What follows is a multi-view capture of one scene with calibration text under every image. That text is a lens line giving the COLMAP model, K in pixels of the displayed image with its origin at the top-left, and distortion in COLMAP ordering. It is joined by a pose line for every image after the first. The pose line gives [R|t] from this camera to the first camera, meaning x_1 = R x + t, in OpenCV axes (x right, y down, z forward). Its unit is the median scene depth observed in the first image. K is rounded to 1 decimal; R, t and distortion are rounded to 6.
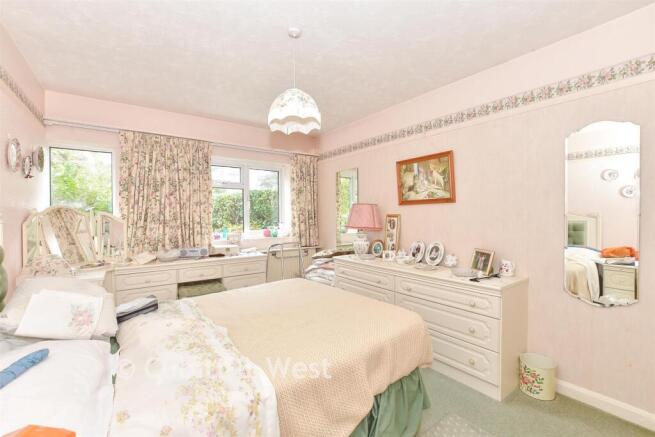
lens RADIAL K [[291.2, 0, 329.6], [0, 291.2, 211.3], [0, 0, 1]] dist [-0.000098, -0.000012]
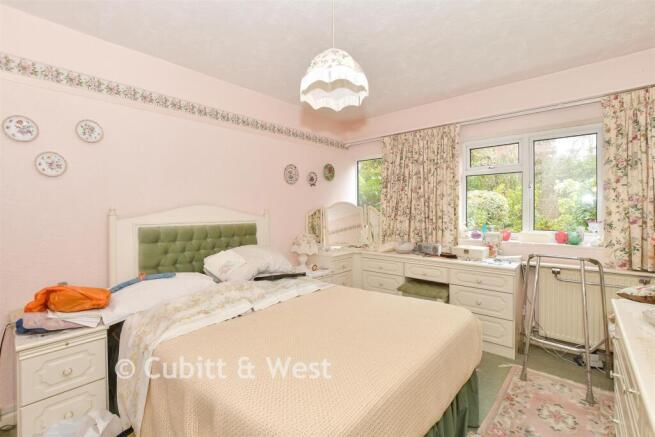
lens RADIAL K [[291.2, 0, 329.6], [0, 291.2, 211.3], [0, 0, 1]] dist [-0.000098, -0.000012]
pose [[0.227108, 0.004660, -0.973859, 0.359923], [0.009273, 0.999933, 0.006947, 0.011783], [0.973826, -0.010608, 0.227049, 0.470519]]
